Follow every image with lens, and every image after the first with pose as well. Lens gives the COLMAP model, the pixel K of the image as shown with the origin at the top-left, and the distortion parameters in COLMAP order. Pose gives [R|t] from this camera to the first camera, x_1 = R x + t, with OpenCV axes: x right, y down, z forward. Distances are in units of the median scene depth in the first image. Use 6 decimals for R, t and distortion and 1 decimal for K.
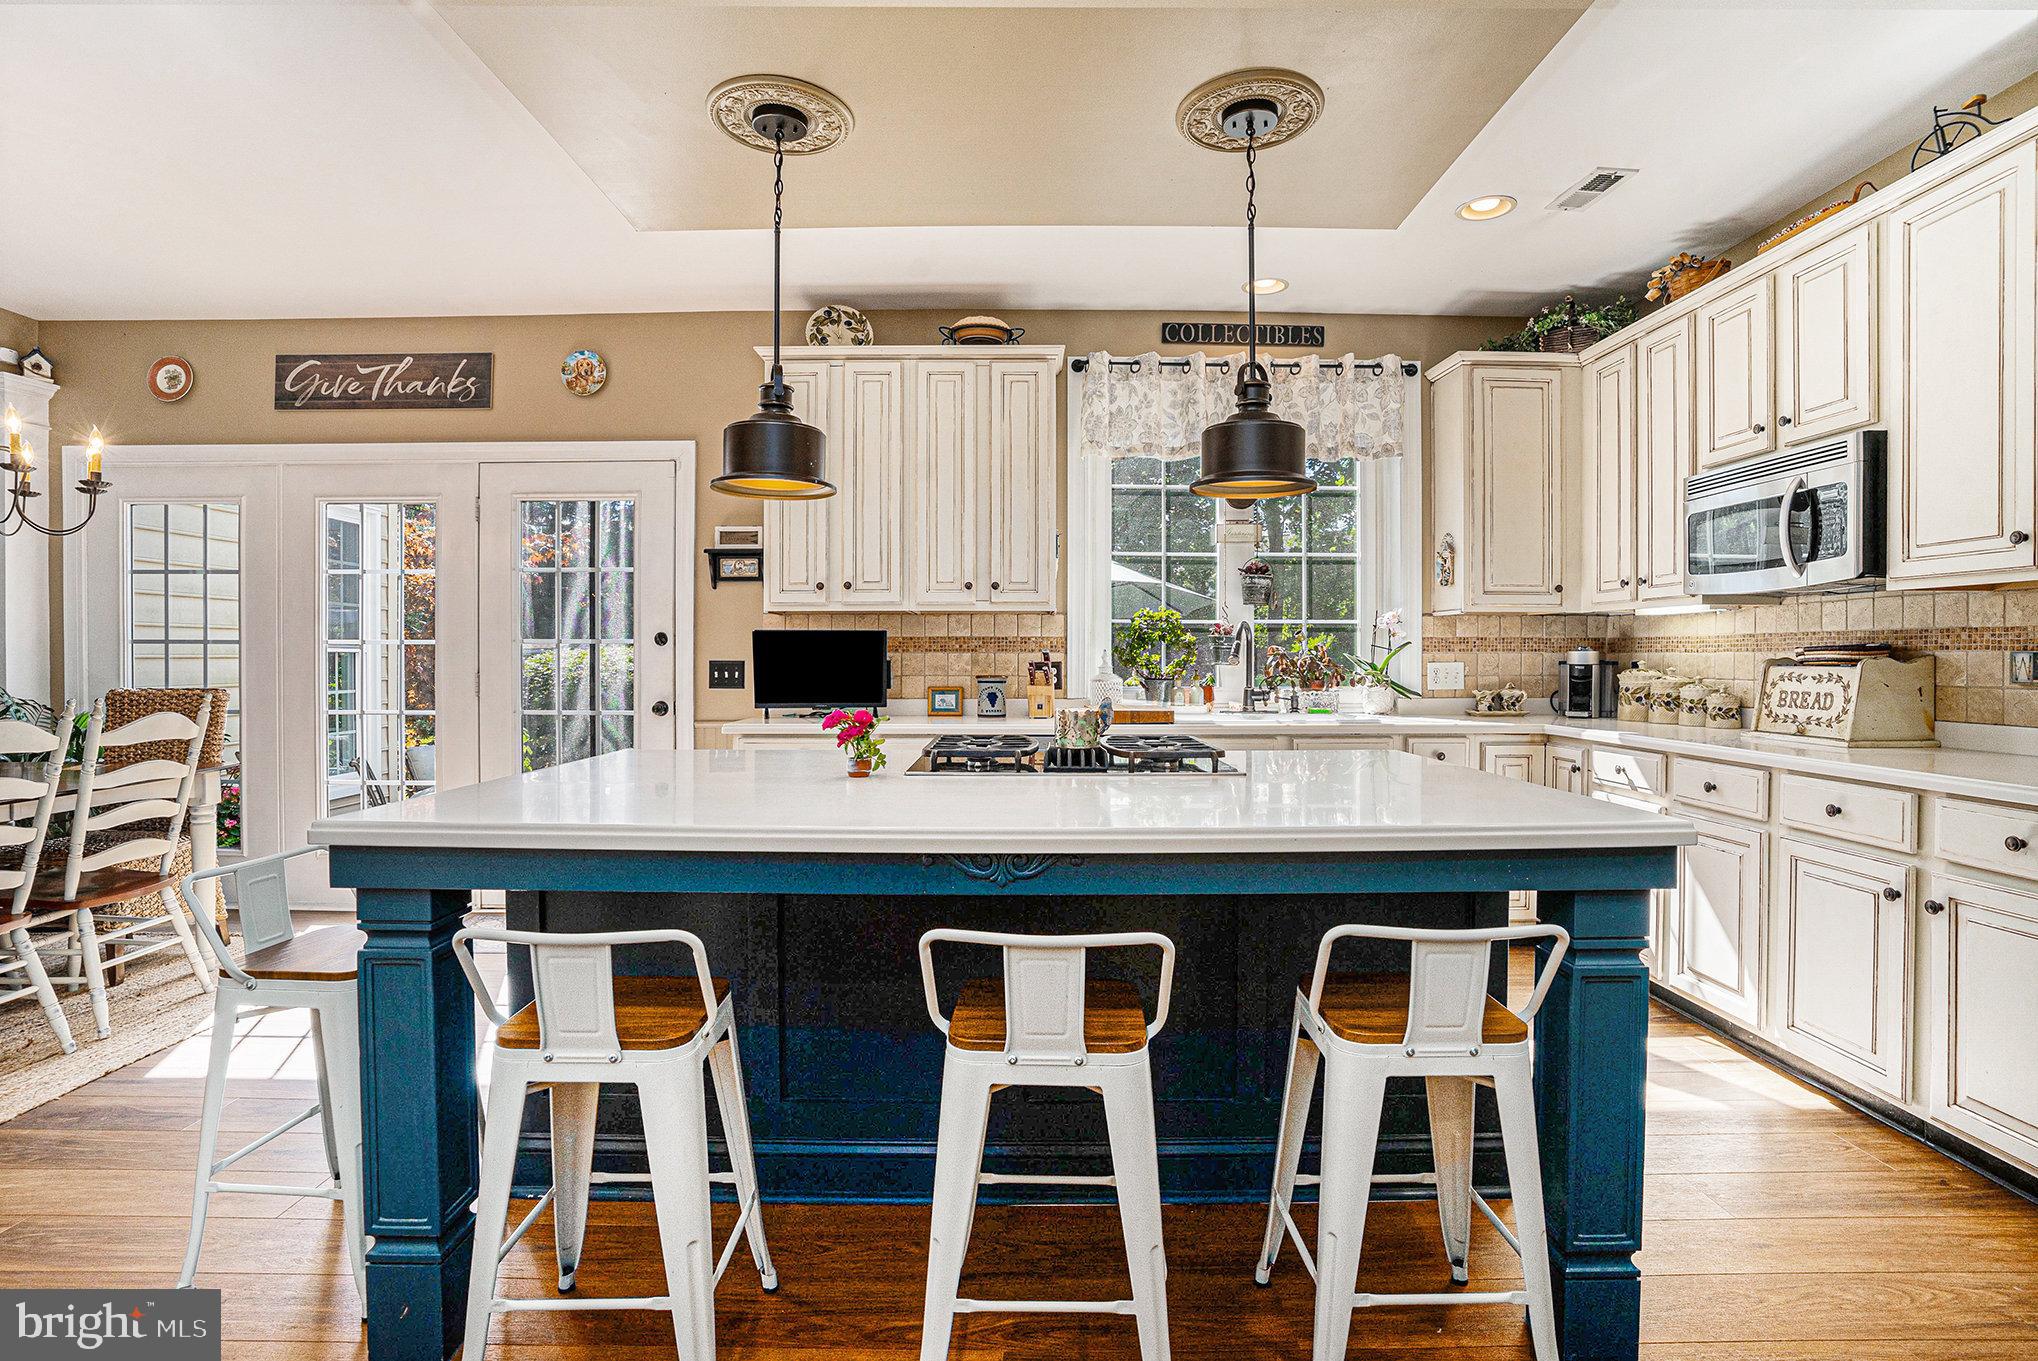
lens RADIAL K [[1014.7, 0, 1016.9], [0, 1014.7, 668.7], [0, 0, 1]] dist [-0.088132, 0.042838]
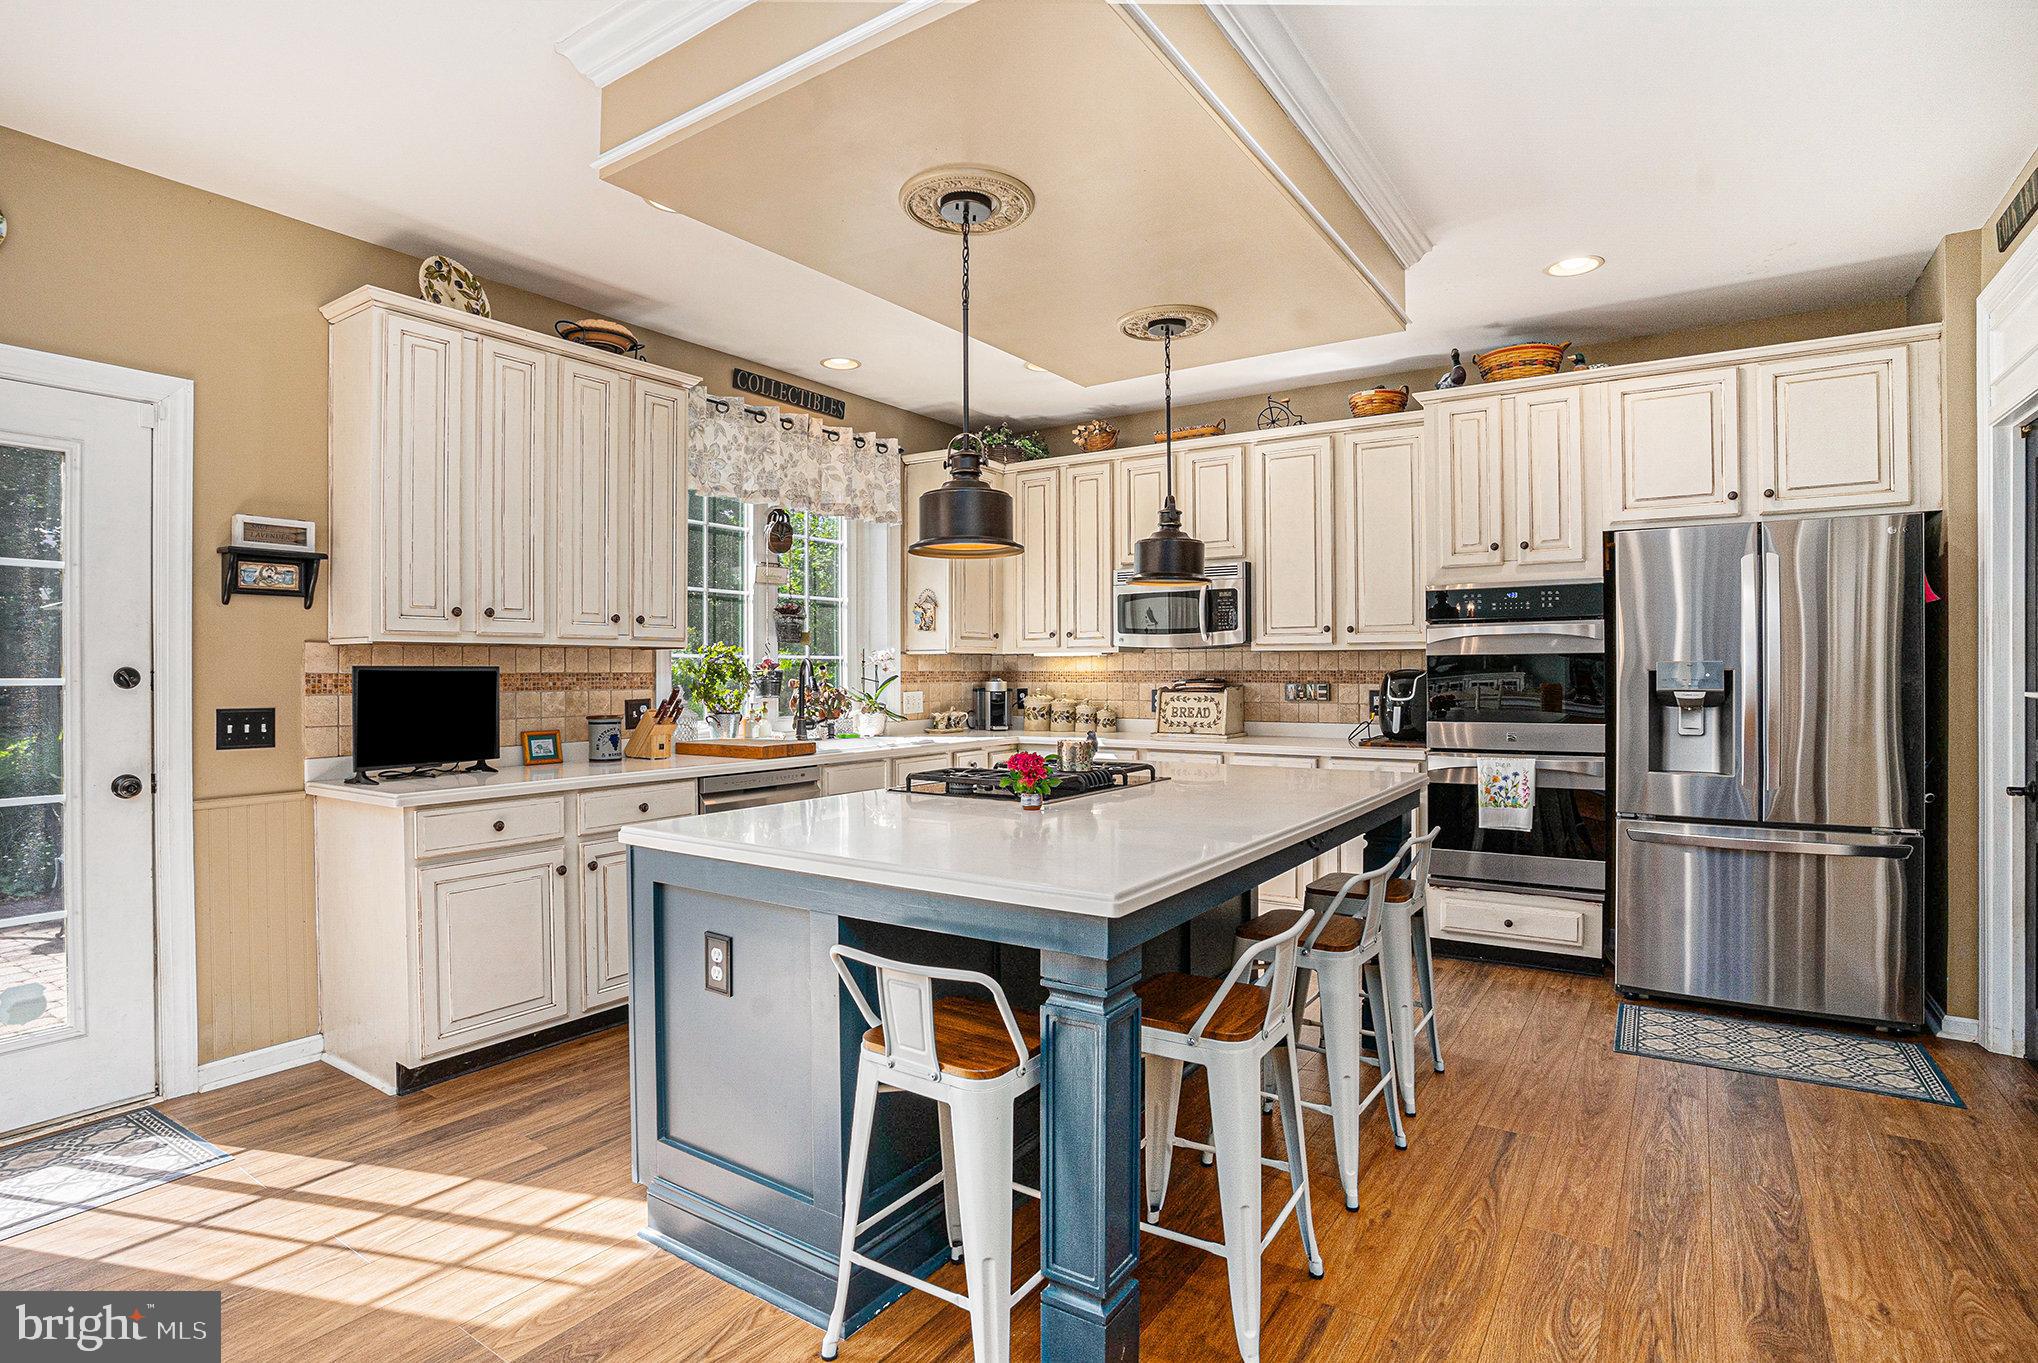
lens RADIAL K [[1014.7, 0, 1016.9], [0, 1014.7, 669.7], [0, 0, 1]] dist [-0.088132, 0.042838]
pose [[0.563013, -0.001854, 0.826446, -0.561803], [0.013828, 0.999879, -0.007178, -0.023217], [-0.826332, 0.015470, 0.562970, 0.188915]]
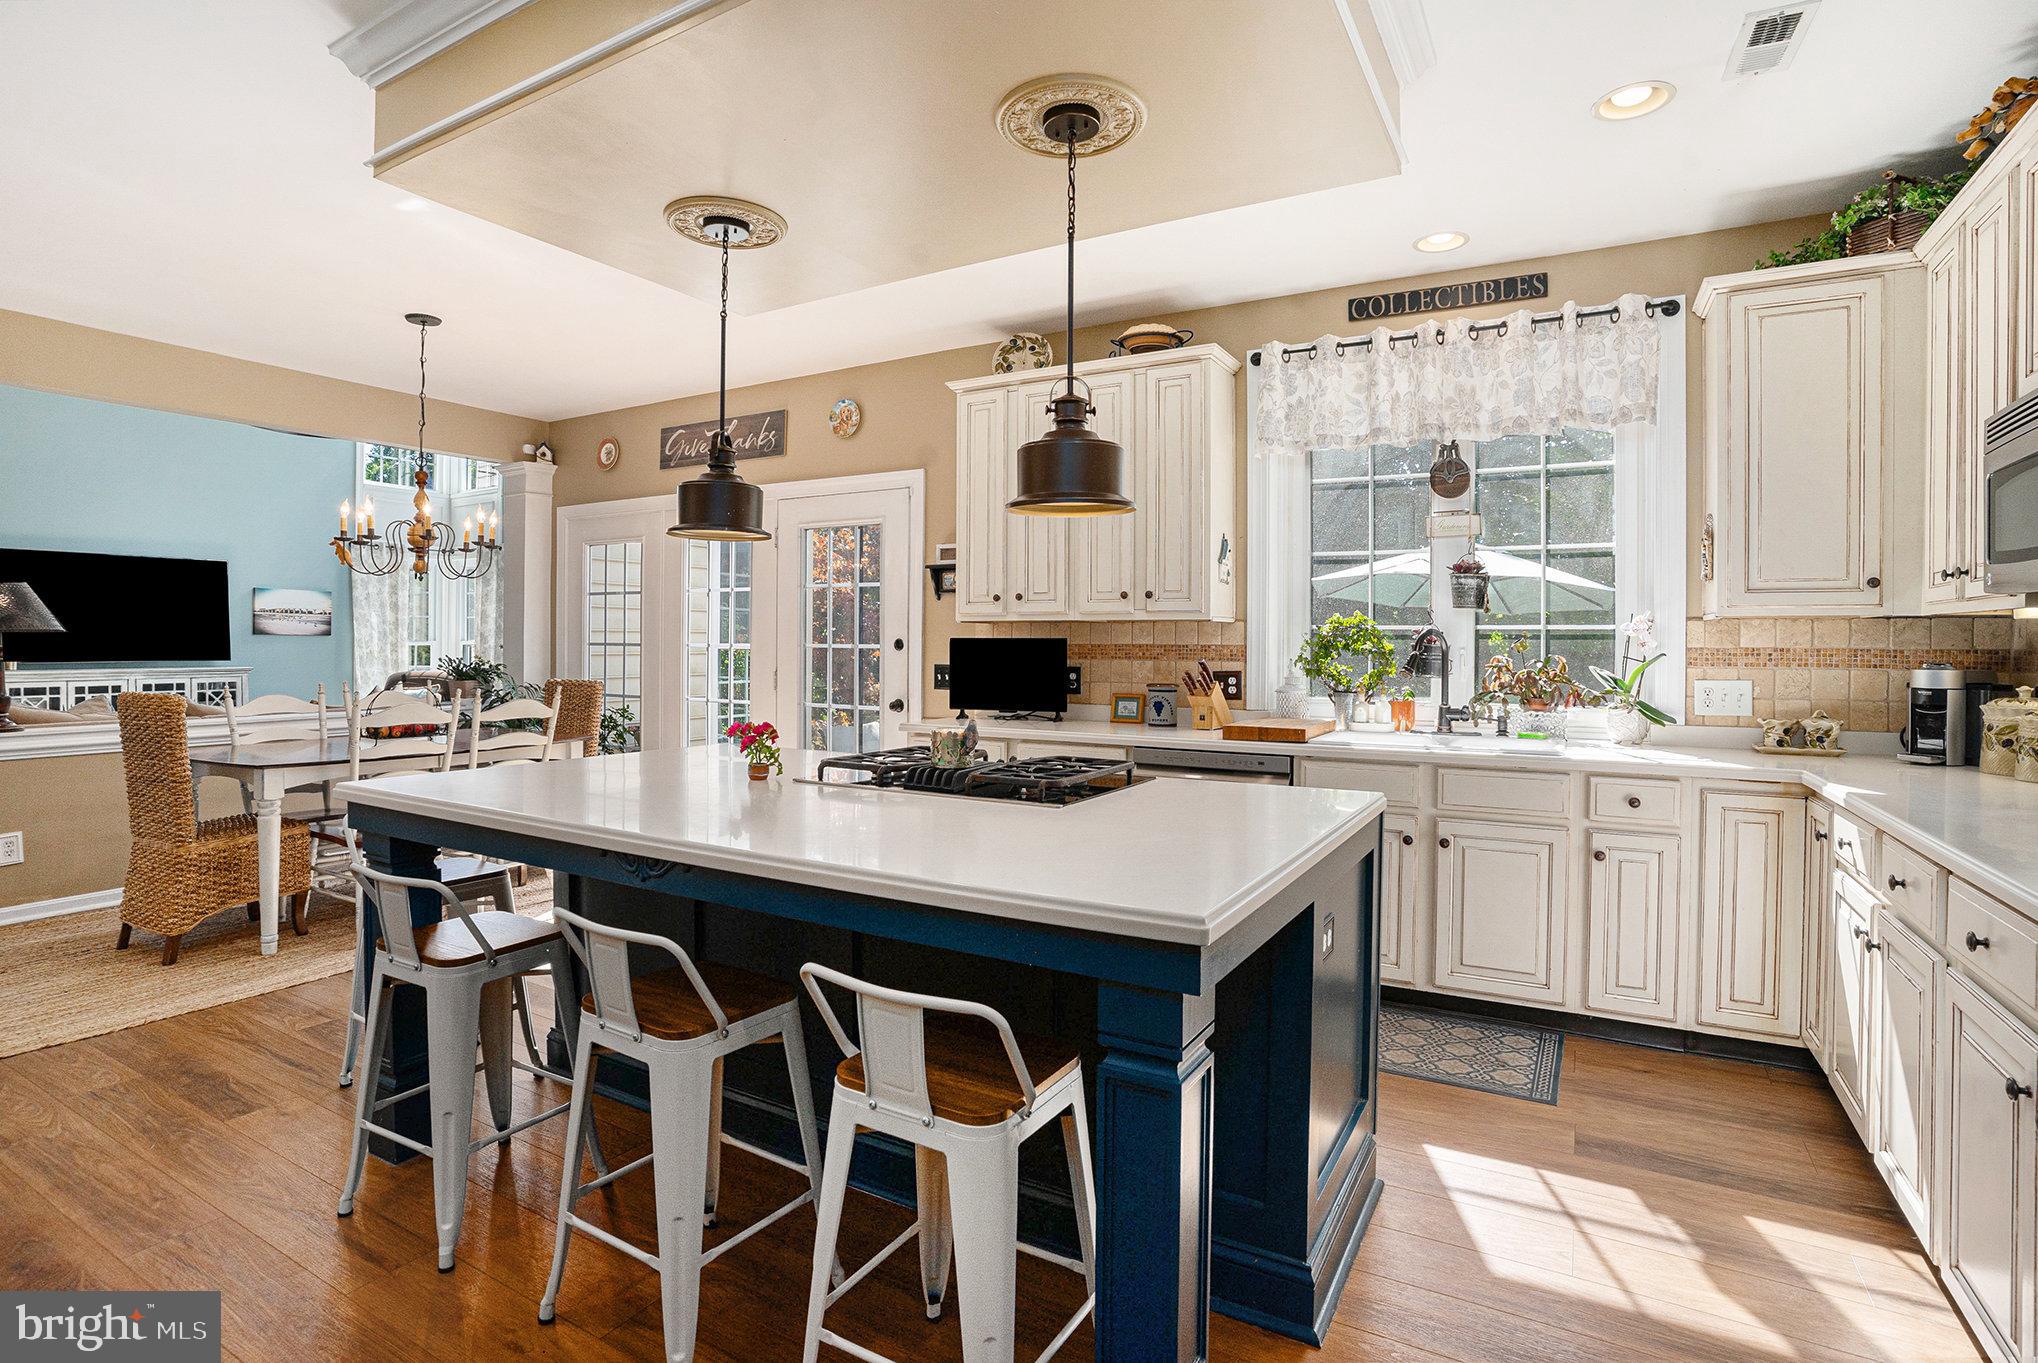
lens RADIAL K [[1007.6, 0, 1018.4], [0, 1007.6, 648.7], [0, 0, 1]] dist [-0.091139, 0.047221]
pose [[0.864491, 0.007376, -0.502595, 0.348692], [-0.010850, 0.999933, -0.003987, -0.022548], [0.502532, 0.008900, 0.864513, 0.081204]]
